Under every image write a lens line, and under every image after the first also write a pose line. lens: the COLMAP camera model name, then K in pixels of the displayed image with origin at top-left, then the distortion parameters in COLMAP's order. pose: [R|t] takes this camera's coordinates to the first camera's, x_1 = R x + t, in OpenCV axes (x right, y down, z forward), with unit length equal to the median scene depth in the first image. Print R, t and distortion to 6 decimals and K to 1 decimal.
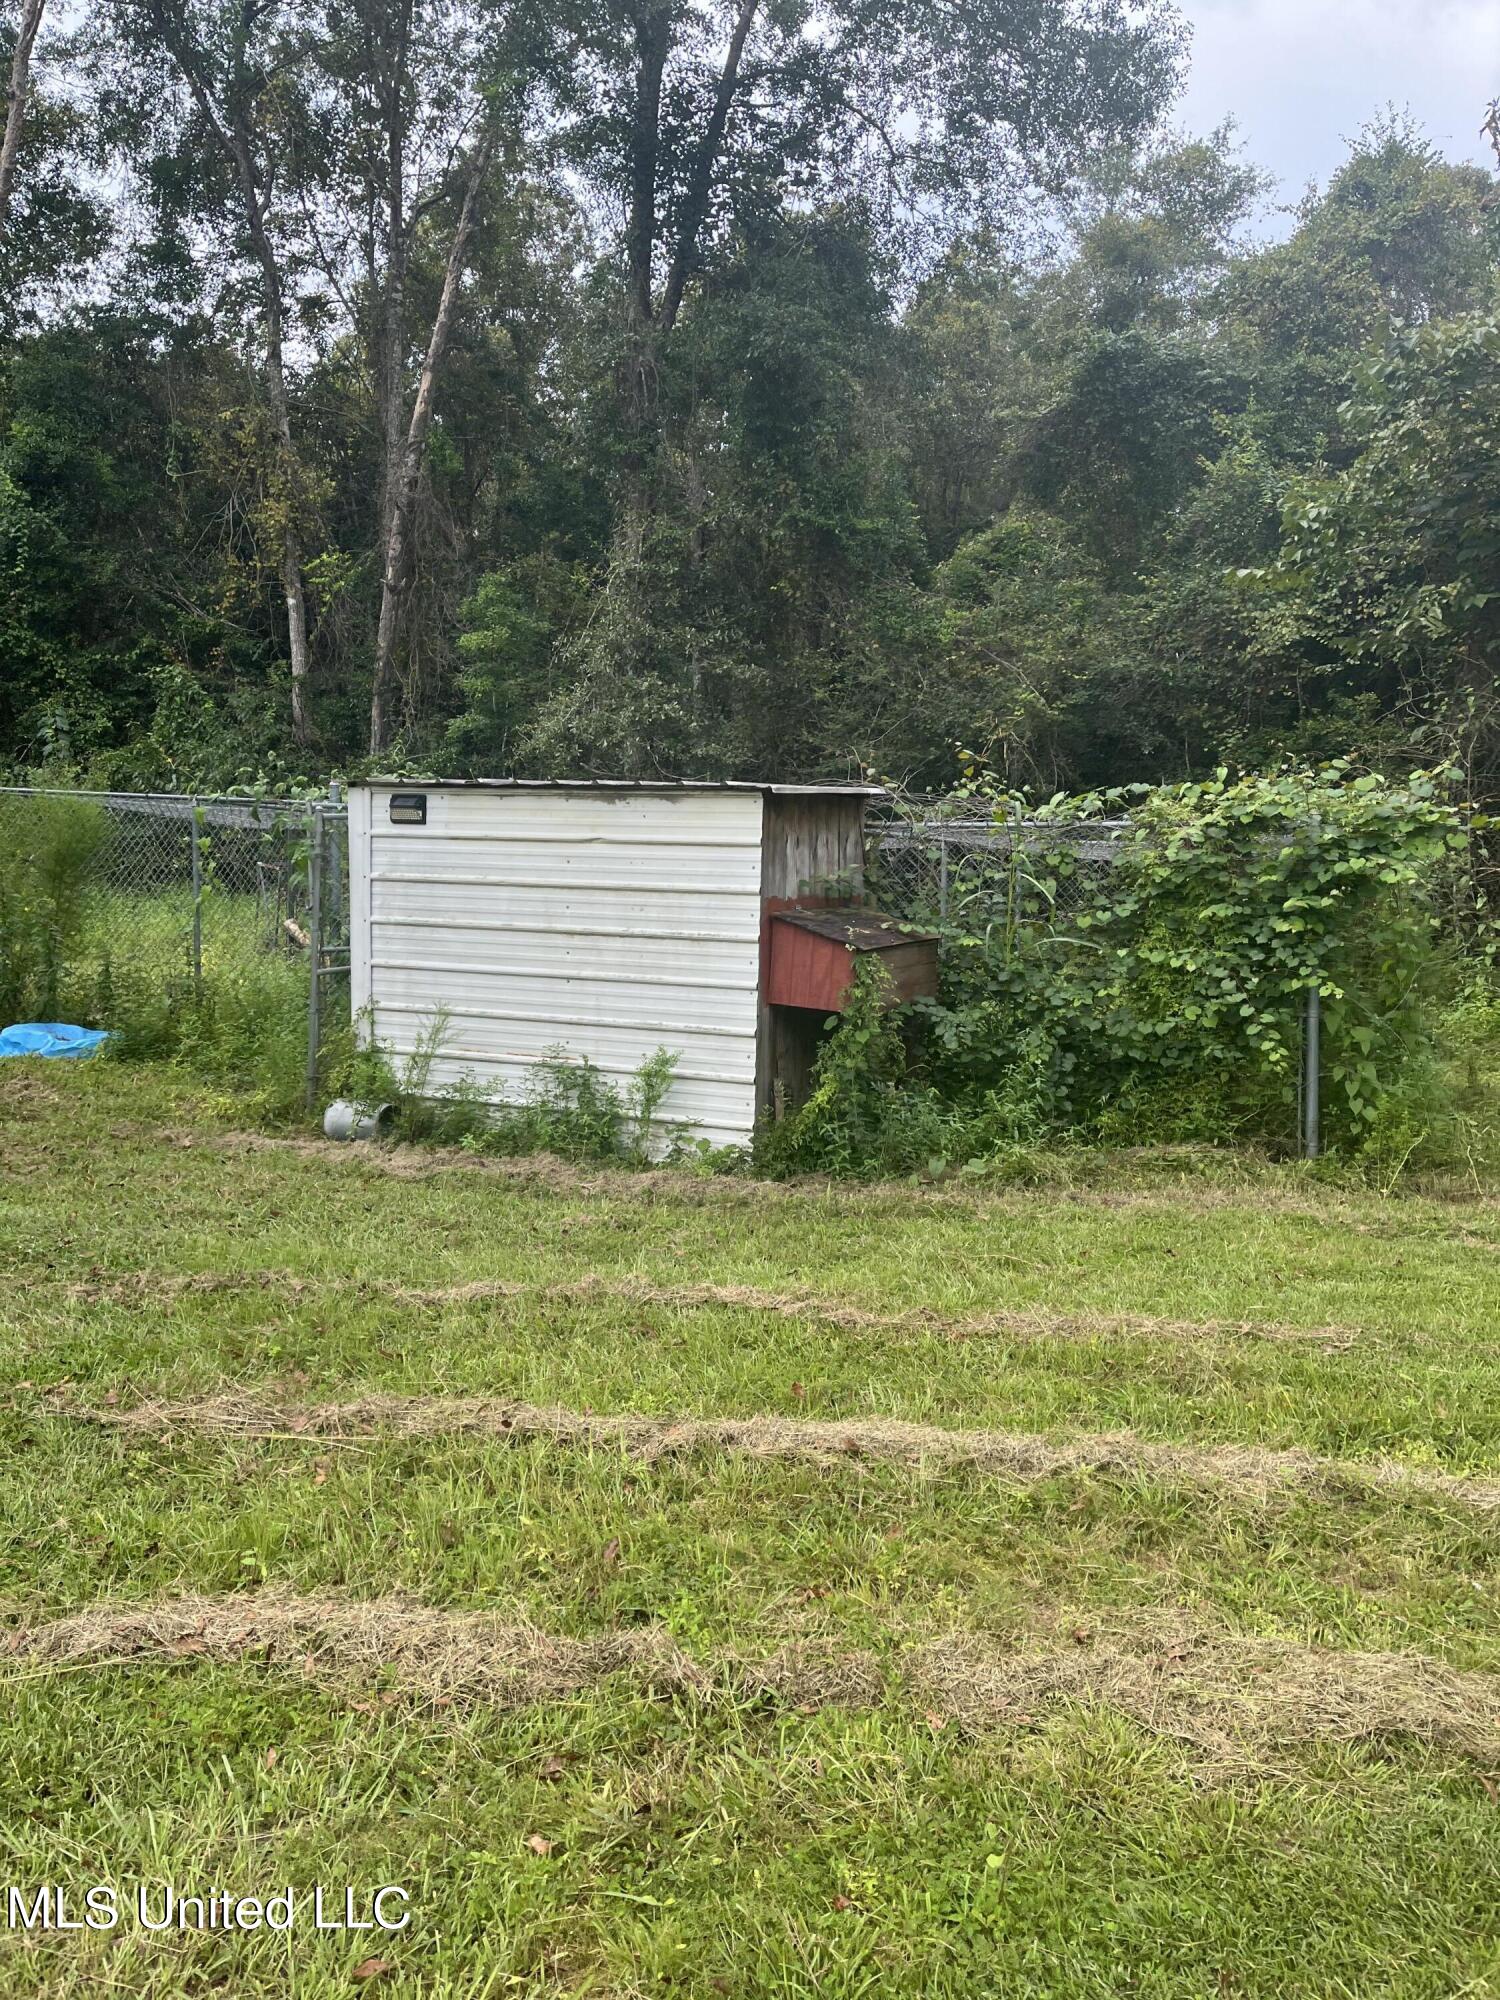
lens RADIAL K [[1513.2, 0, 750.0], [0, 1513.2, 1000.0], [0, 0, 1]] dist [0.086349, -0.105918]
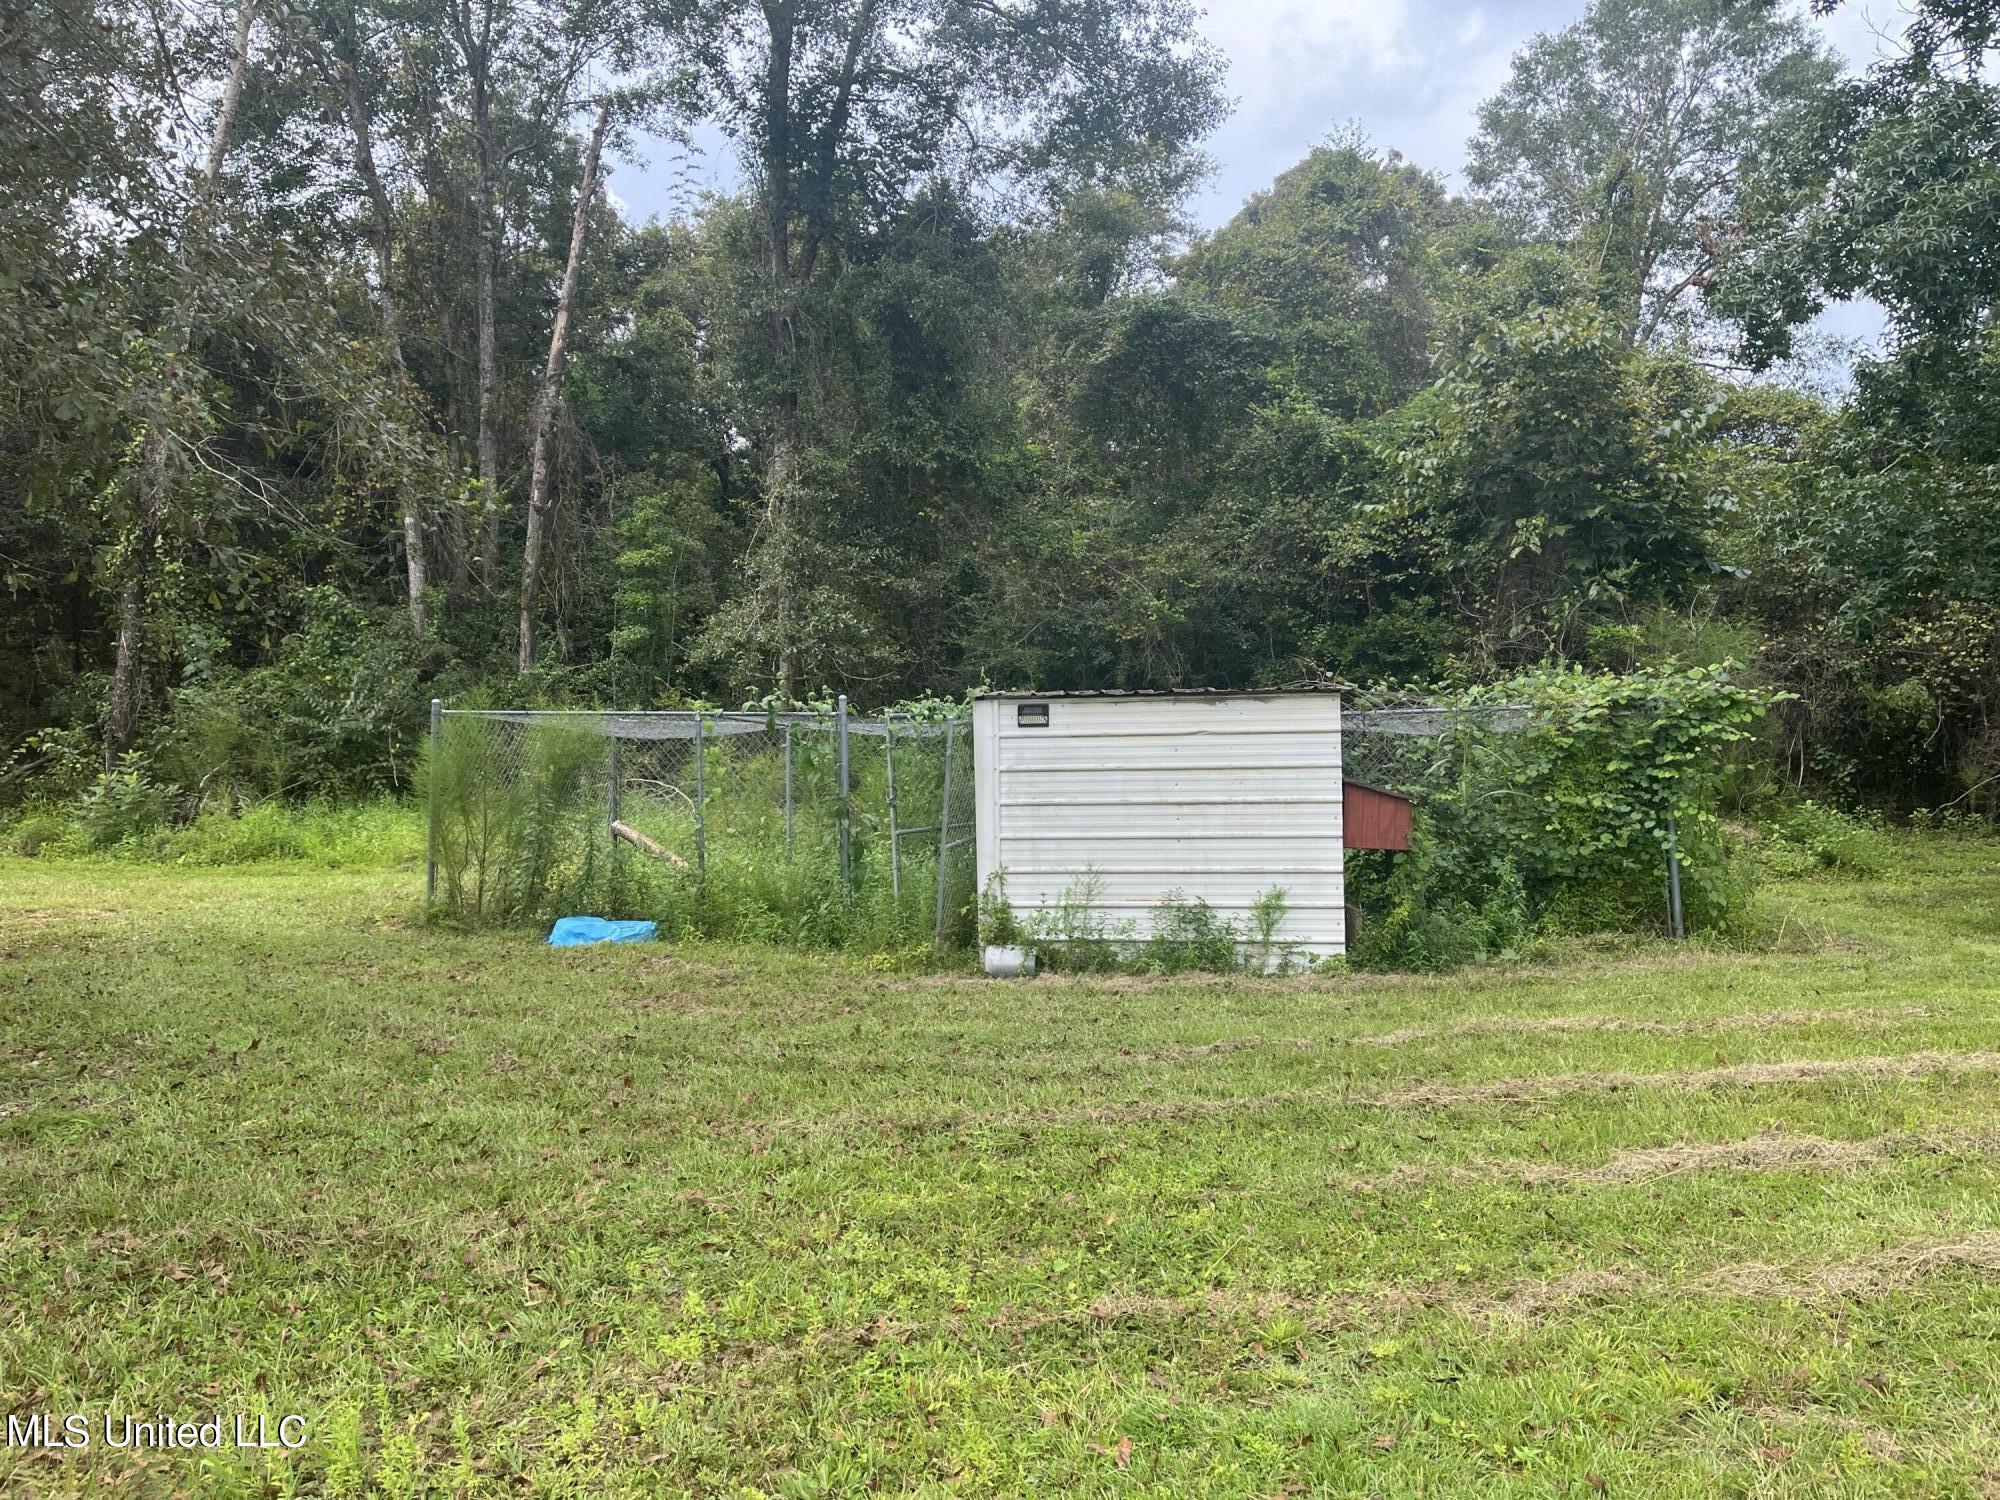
lens RADIAL K [[1553.0, 0, 929.5], [0, 1553.0, 747.4], [0, 0, 1]] dist [0.193733, -0.516717]
pose [[0.966845, -0.041625, 0.251948, -0.643671], [0.064750, 0.994343, -0.084195, 0.006680], [-0.247018, 0.097717, 0.964071, -0.245976]]
